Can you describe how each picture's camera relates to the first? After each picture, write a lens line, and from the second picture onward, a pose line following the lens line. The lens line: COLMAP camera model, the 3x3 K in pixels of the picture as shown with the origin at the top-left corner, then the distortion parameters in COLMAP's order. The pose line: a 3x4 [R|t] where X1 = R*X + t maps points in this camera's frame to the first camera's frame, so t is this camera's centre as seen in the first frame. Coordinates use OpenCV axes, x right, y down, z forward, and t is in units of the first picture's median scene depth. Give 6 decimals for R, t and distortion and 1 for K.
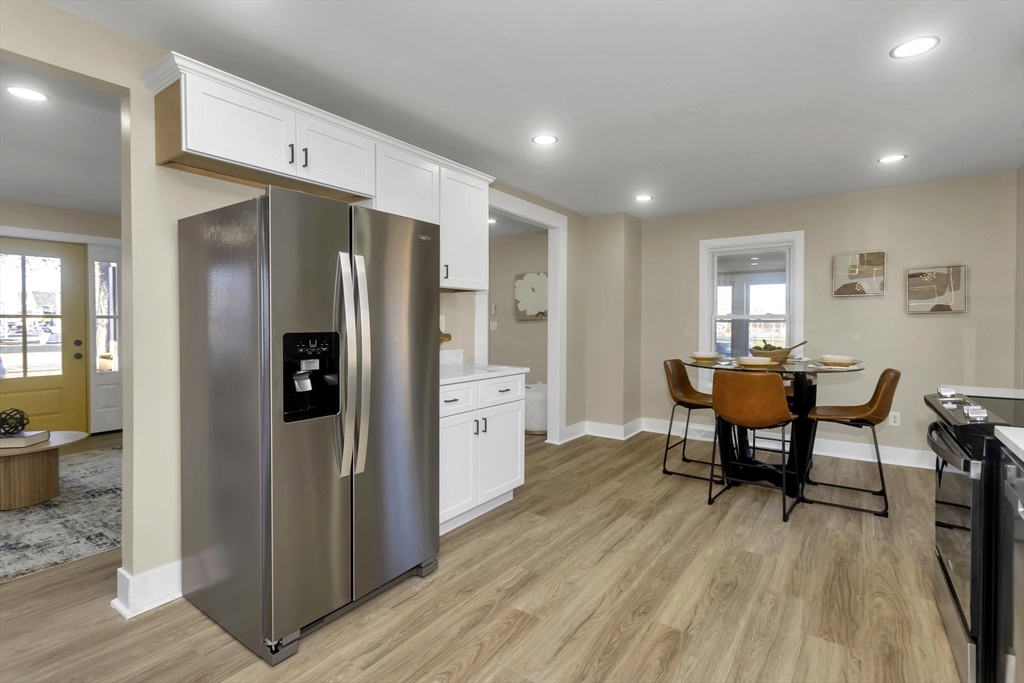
lens RADIAL K [[486.3, 0, 520.4], [0, 486.3, 331.6], [0, 0, 1]] dist [0.001324, 0.000461]
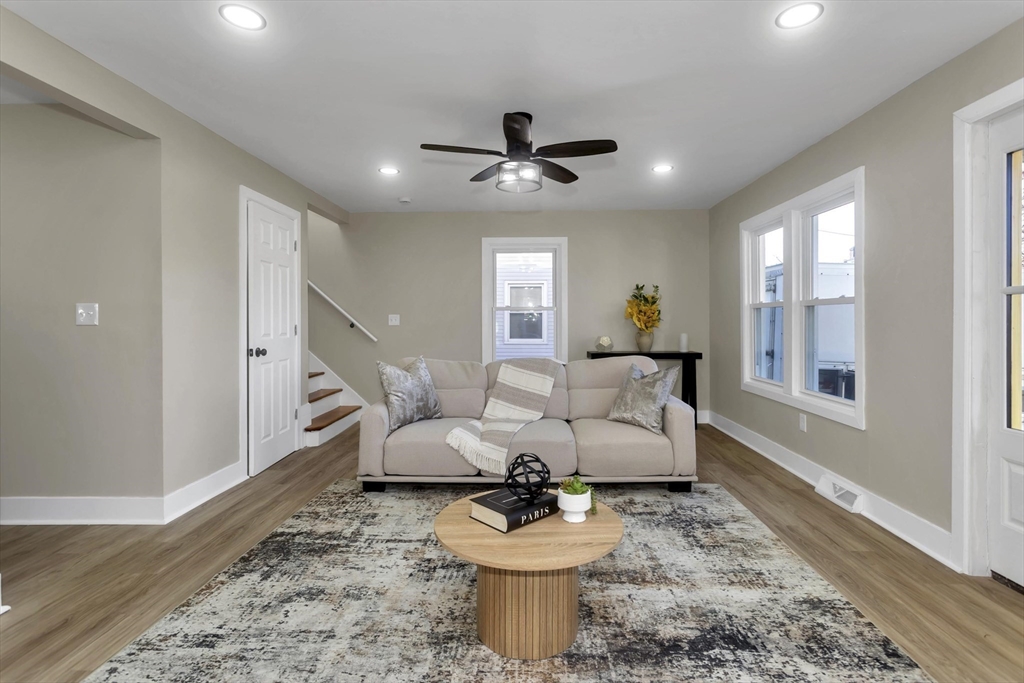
lens RADIAL K [[482.7, 0, 513.4], [0, 482.7, 318.7], [0, 0, 1]] dist [0.001827, 0.001282]
pose [[-0.833485, -0.000909, -0.552541, -0.792101], [-0.008176, 0.999909, 0.010687, -0.005939], [0.552481, 0.013425, -0.833417, 1.608642]]
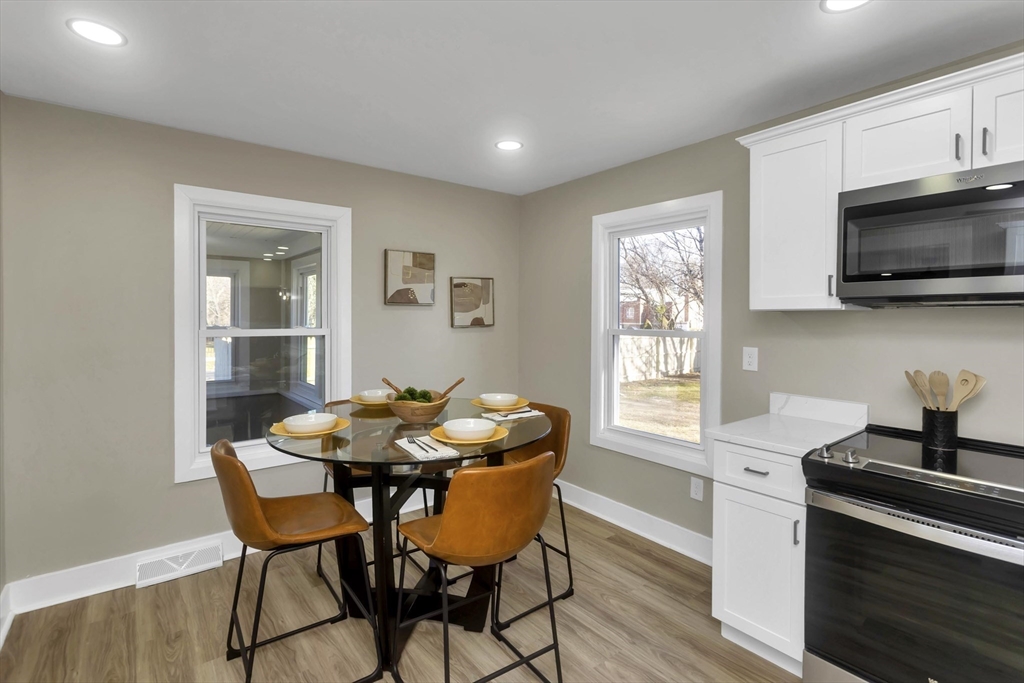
lens RADIAL K [[491.6, 0, 513.4], [0, 491.6, 321.0], [0, 0, 1]] dist [0.002032, 0.000474]
pose [[0.288890, -0.008989, 0.957320, -0.037331], [0.012771, 0.999903, 0.005534, -0.069327], [-0.957277, 0.010627, 0.288977, 0.844056]]
